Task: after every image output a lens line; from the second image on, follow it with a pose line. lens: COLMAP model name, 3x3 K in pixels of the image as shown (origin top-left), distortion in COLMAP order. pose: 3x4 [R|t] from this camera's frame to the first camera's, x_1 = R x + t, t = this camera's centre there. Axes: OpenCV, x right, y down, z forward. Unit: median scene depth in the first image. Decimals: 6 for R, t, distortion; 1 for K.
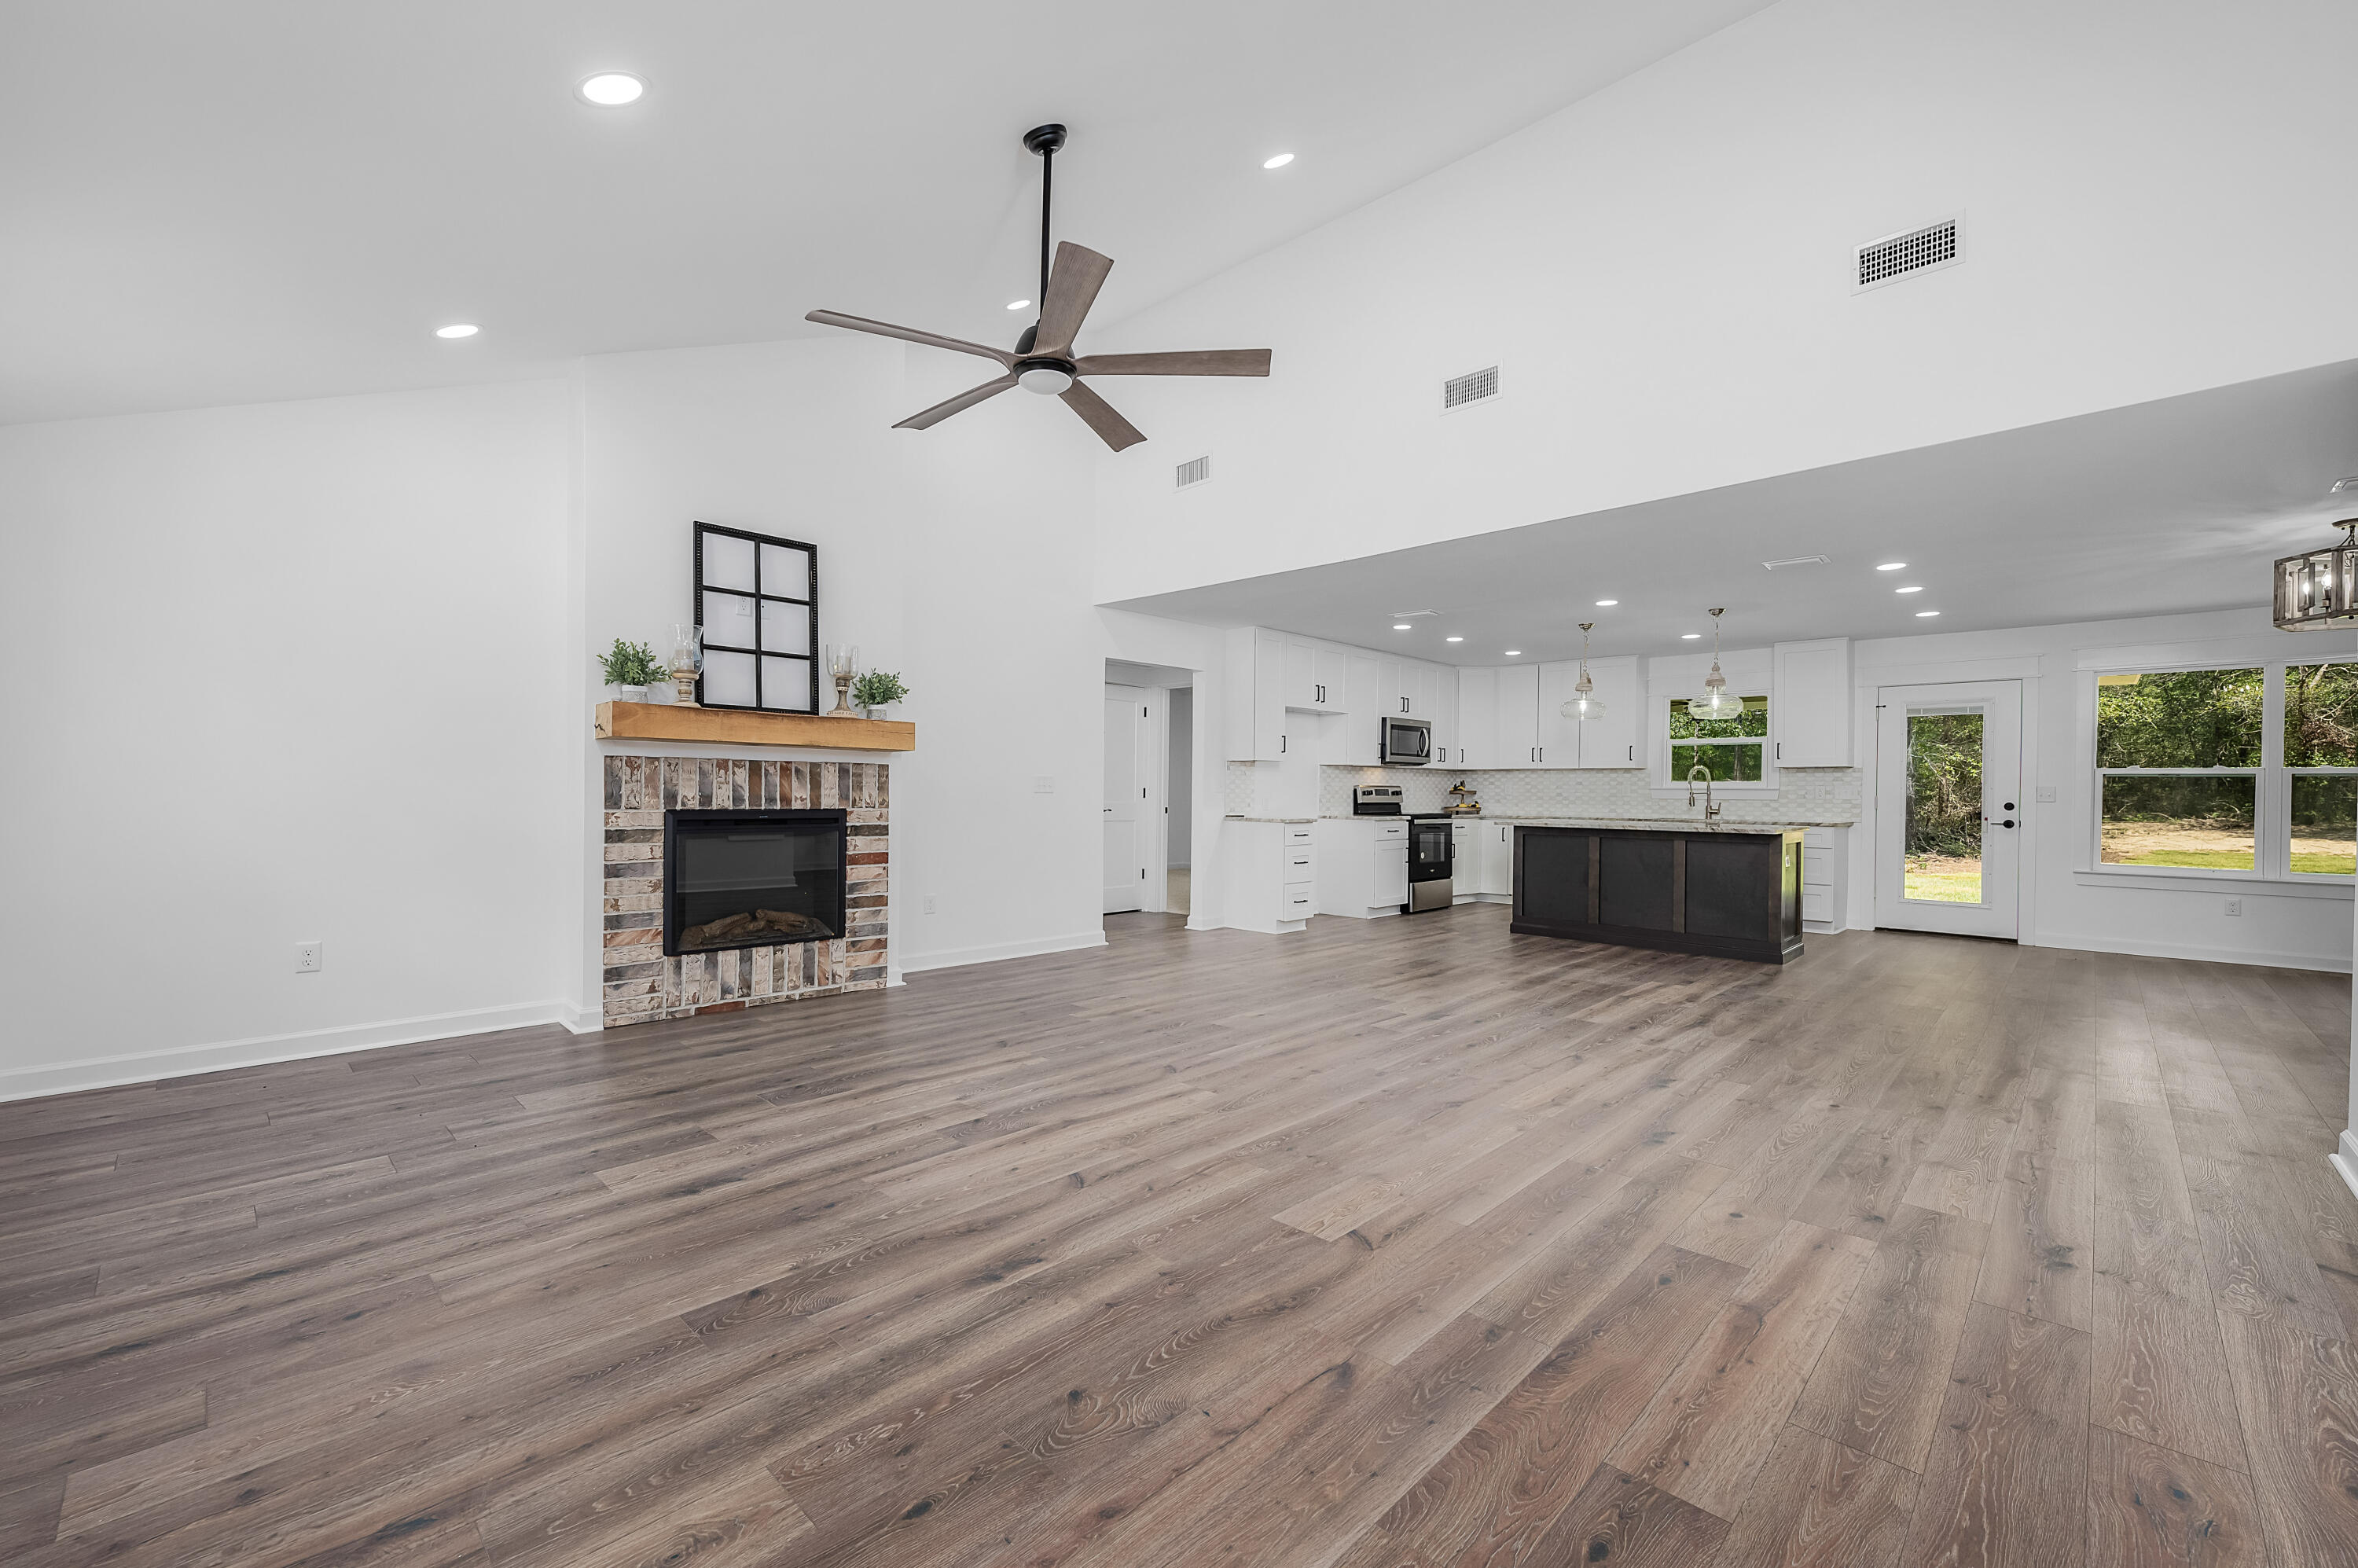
lens RADIAL K [[959.1, 0, 1196.5], [0, 959.1, 801.1], [0, 0, 1]] dist [0.000532, 0.000175]
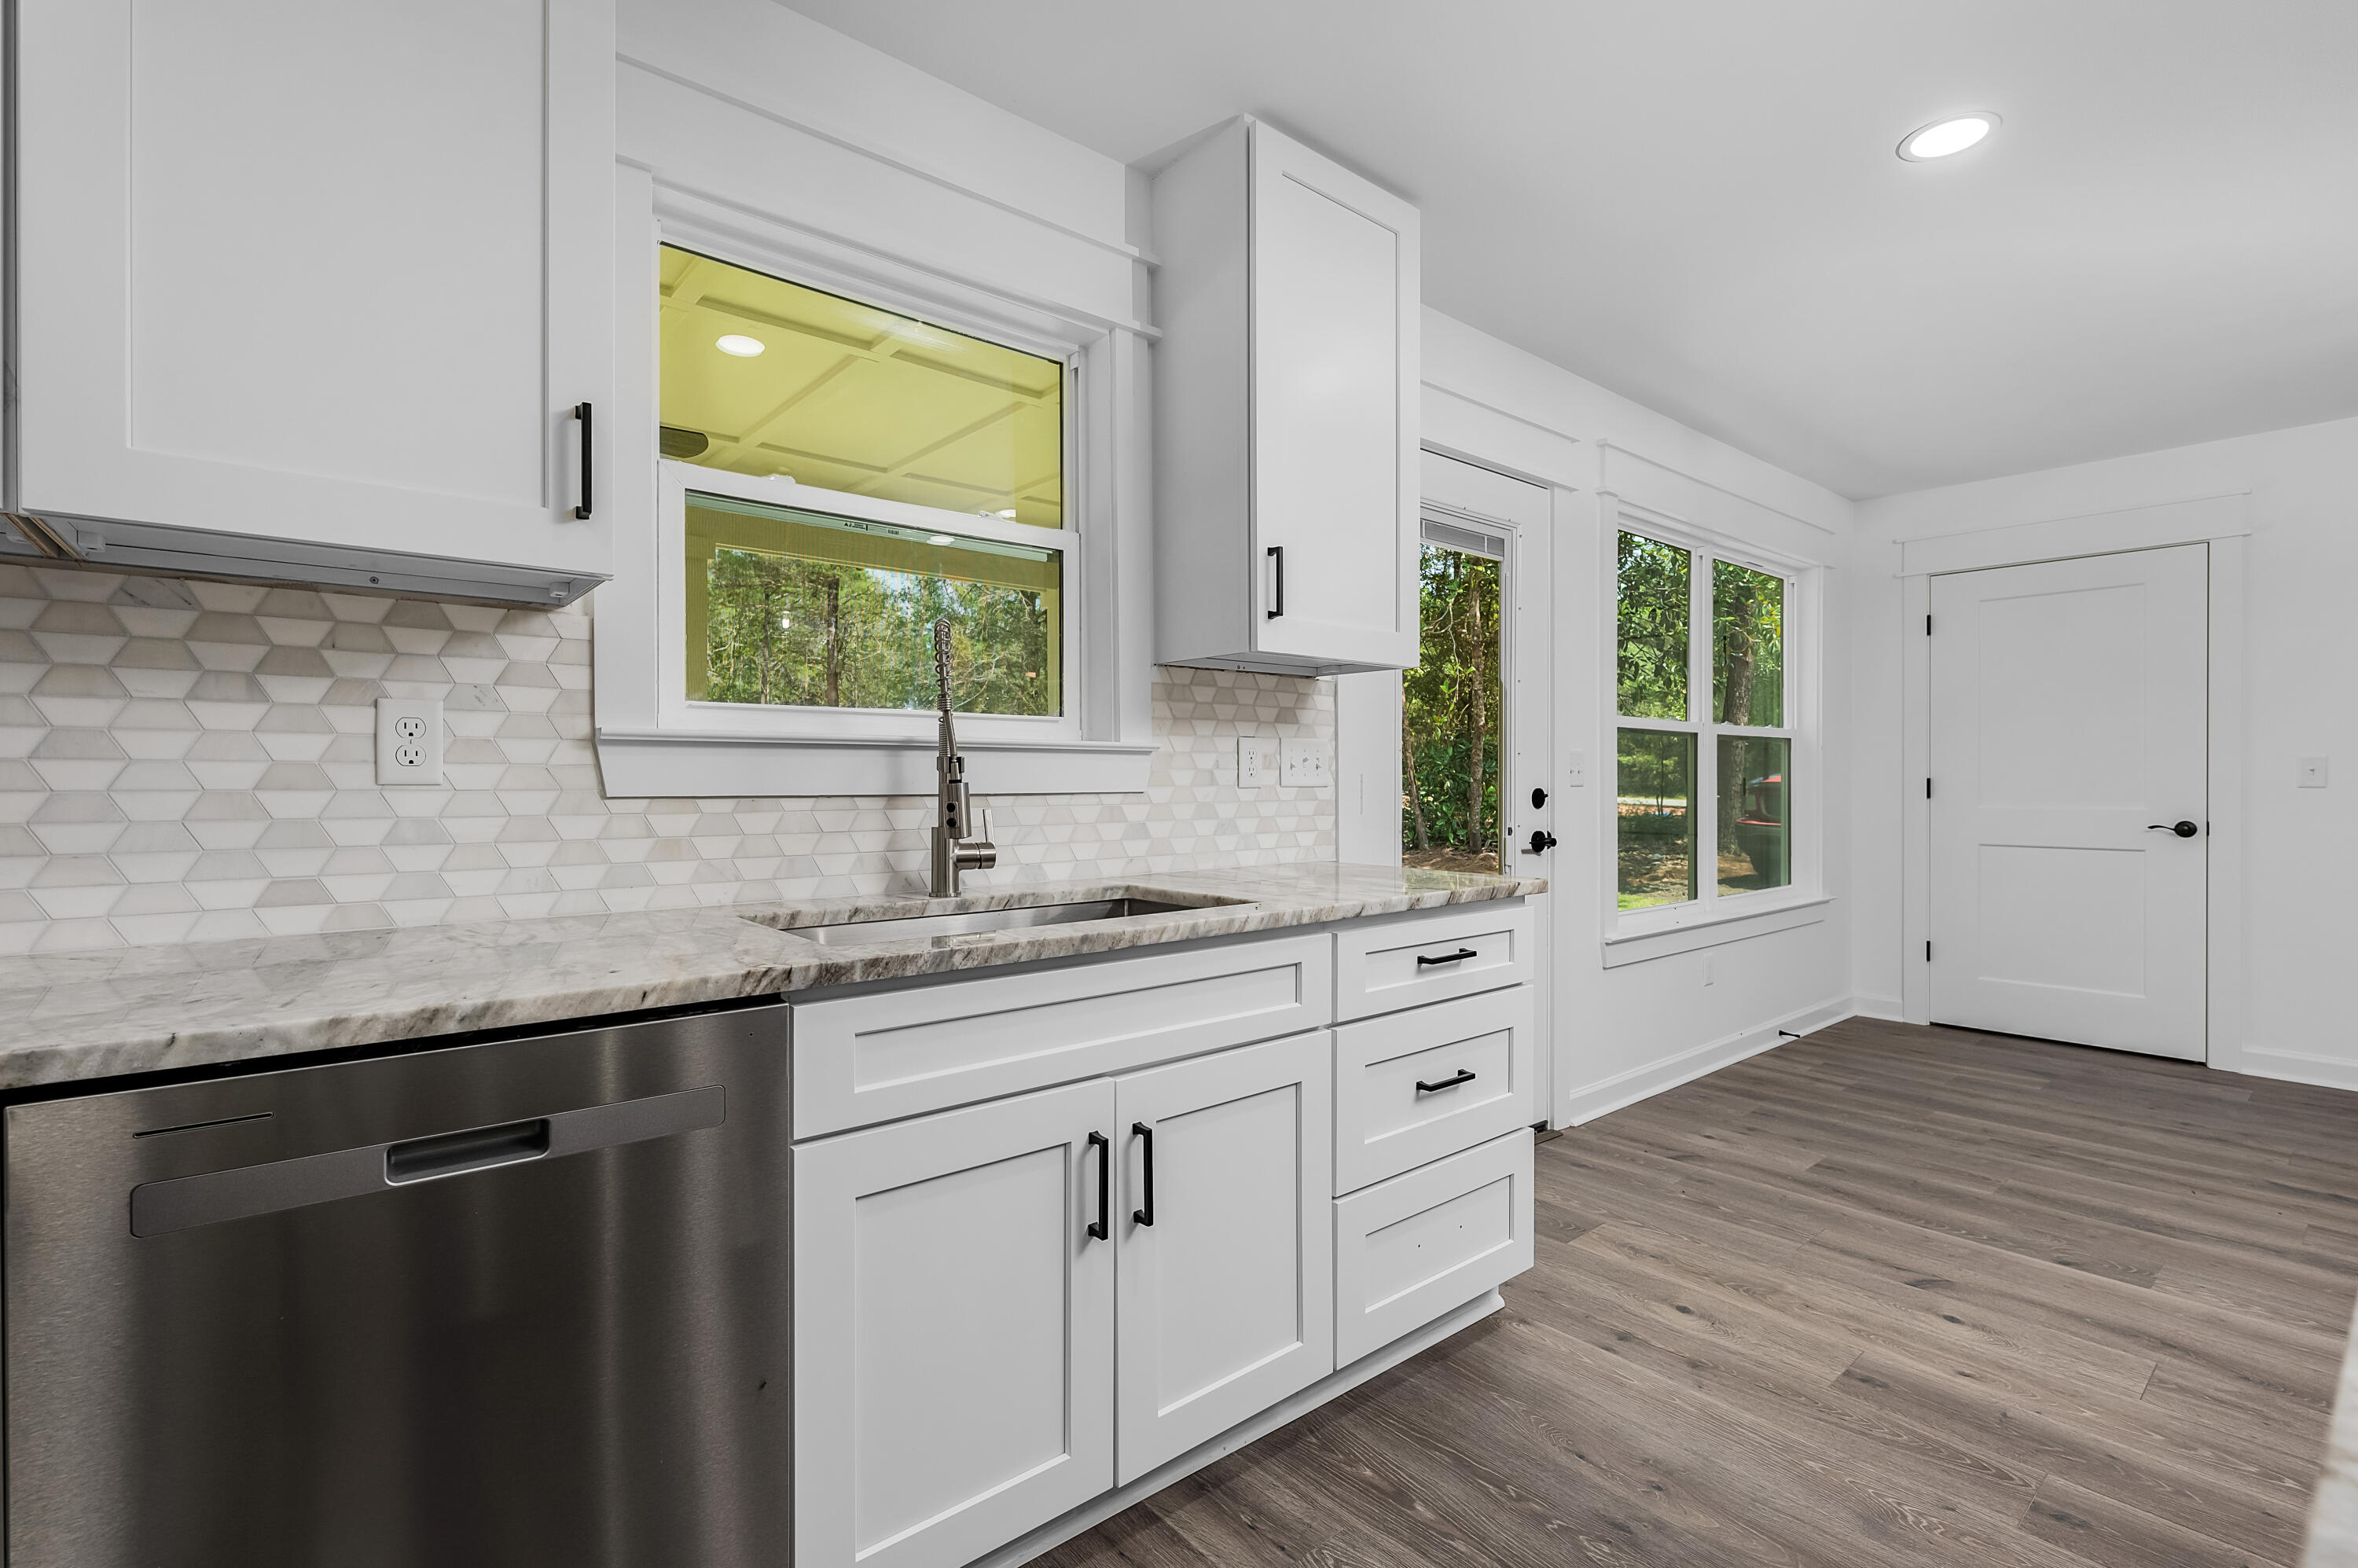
lens RADIAL K [[1058.1, 0, 1186.5], [0, 1058.1, 786.0], [0, 0, 1]] dist [-0.004846, 0.002028]
pose [[0.117035, -0.016748, 0.992987, 0.692066], [0.007917, 0.999842, 0.015930, -0.014568], [-0.993096, 0.005997, 0.117149, 1.969241]]
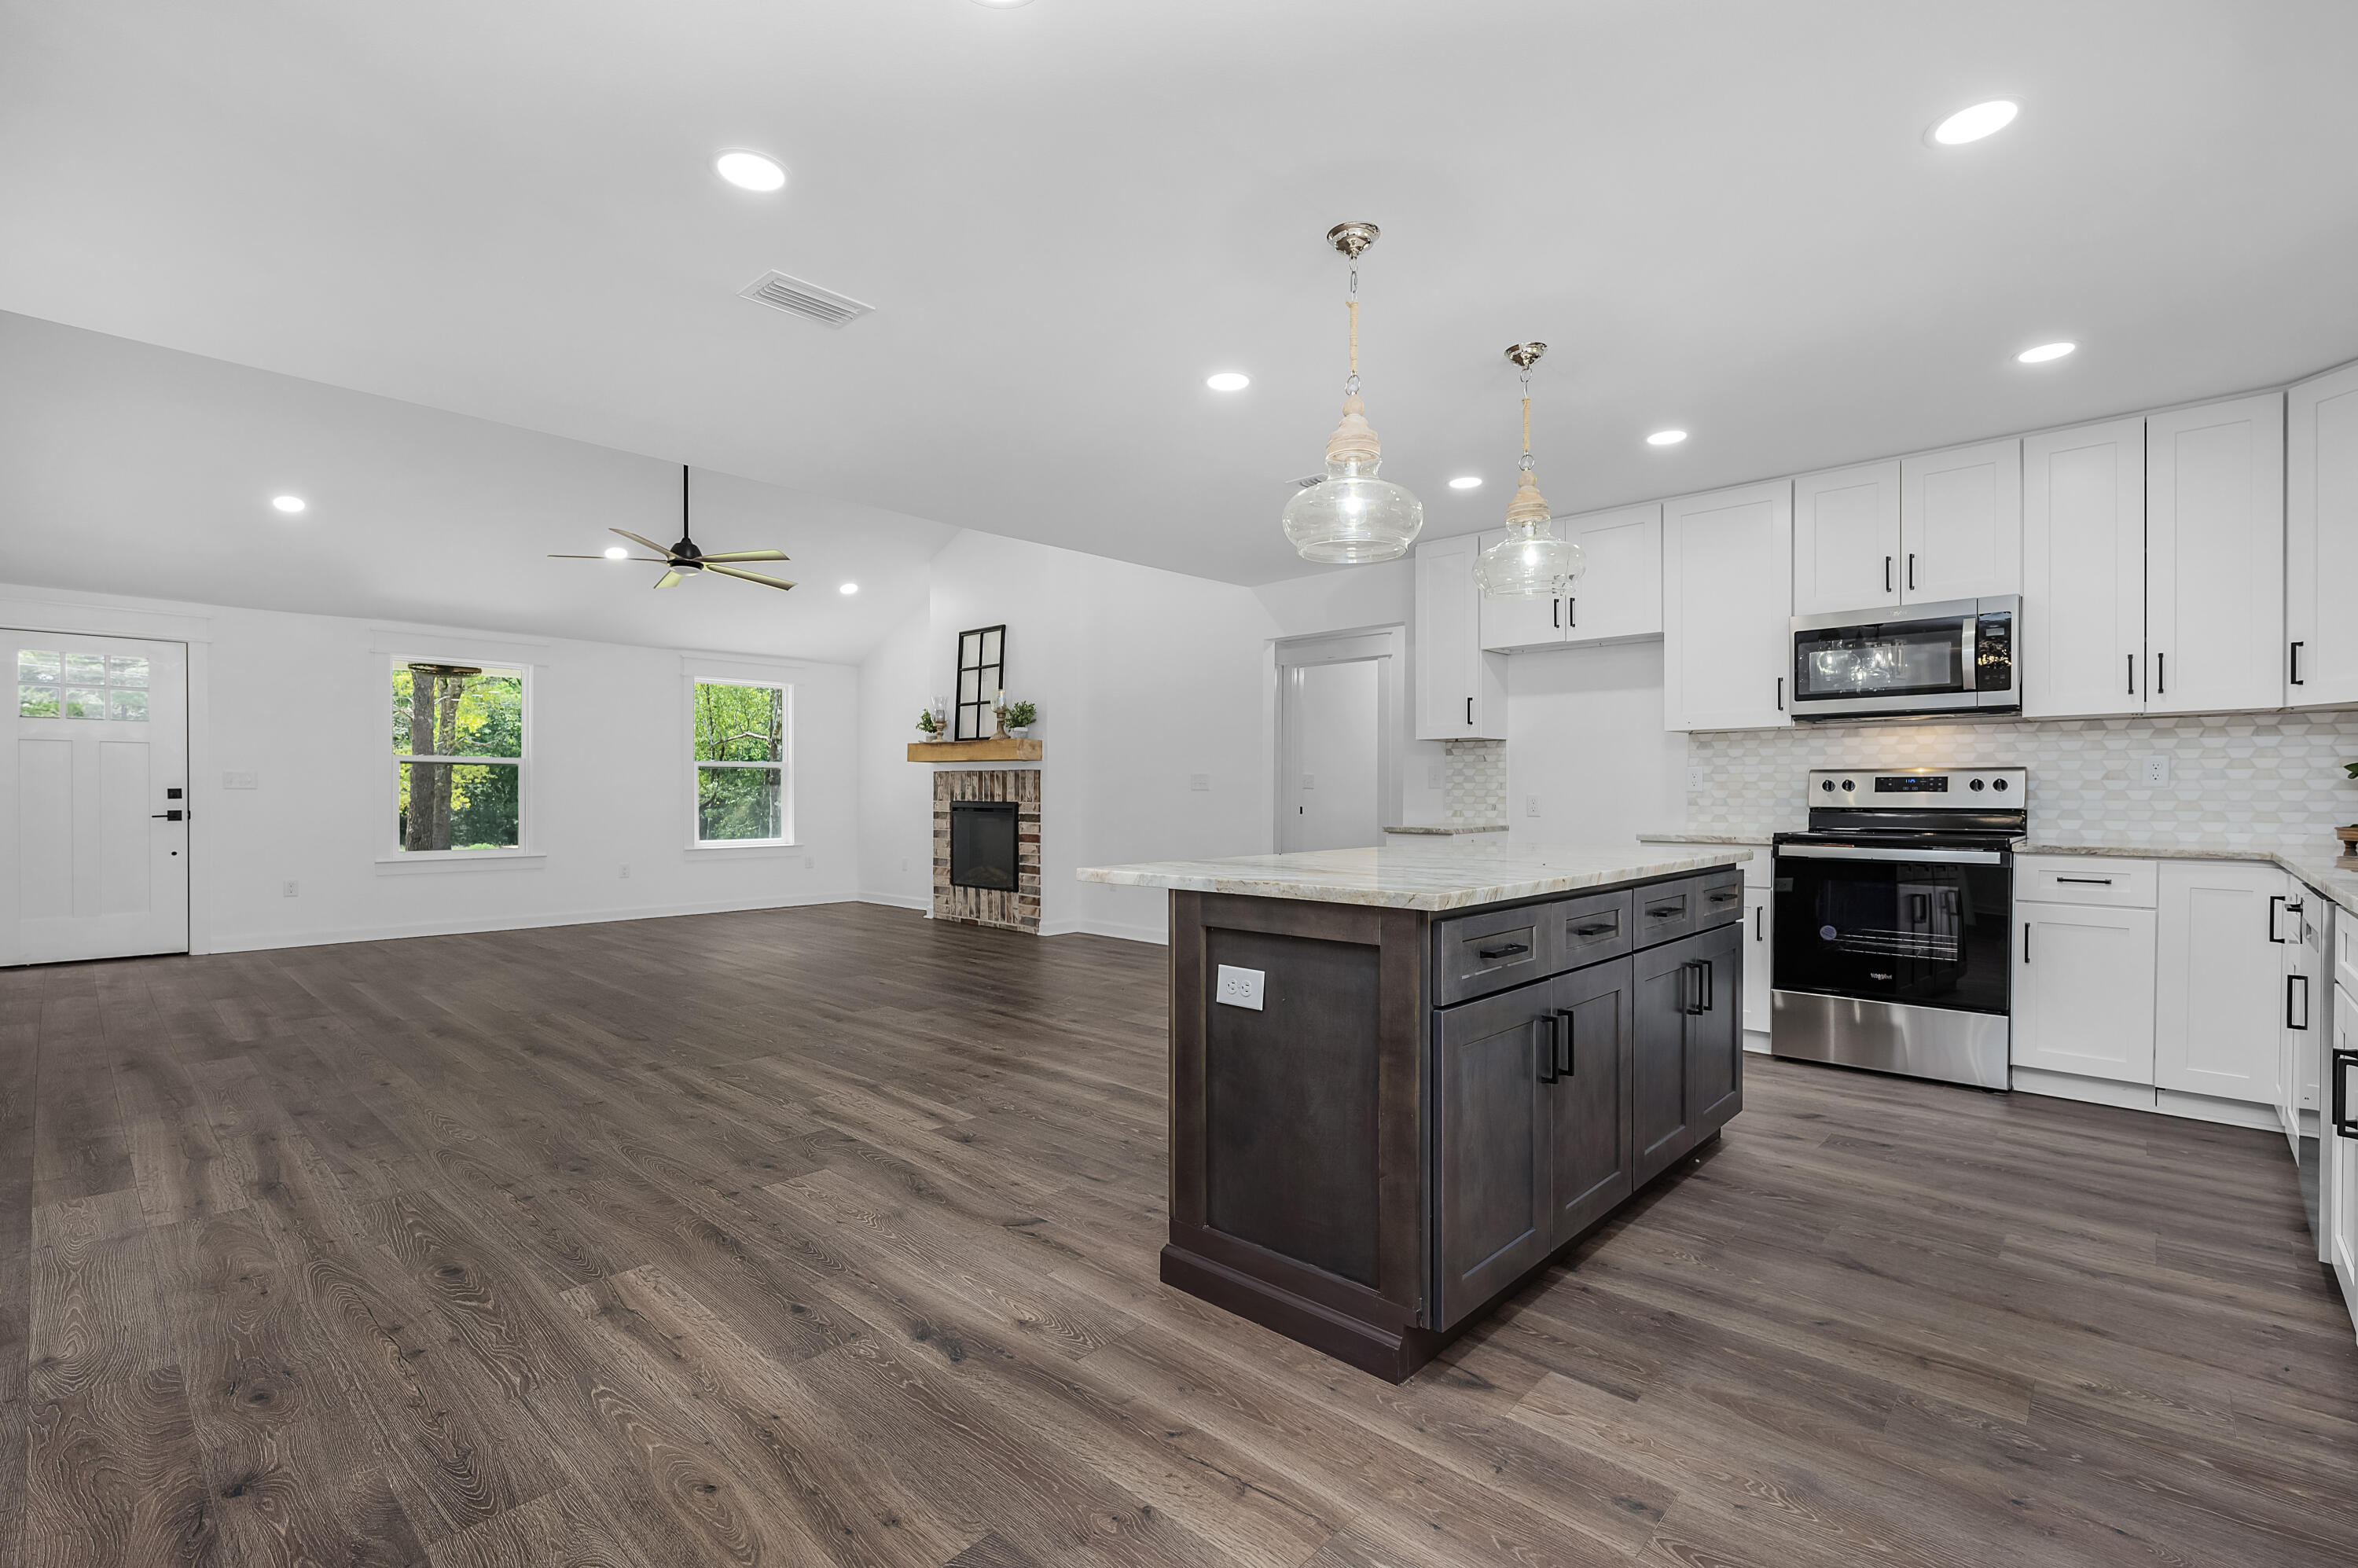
lens RADIAL K [[1058.1, 0, 1187.2], [0, 1058.1, 795.1], [0, 0, 1]] dist [-0.004846, 0.002028]
pose [[0.009829, -0.005274, -0.999938, 1.495057], [-0.010805, 0.999927, -0.005380, 0.004215], [0.999893, 0.010857, 0.009771, 1.526871]]
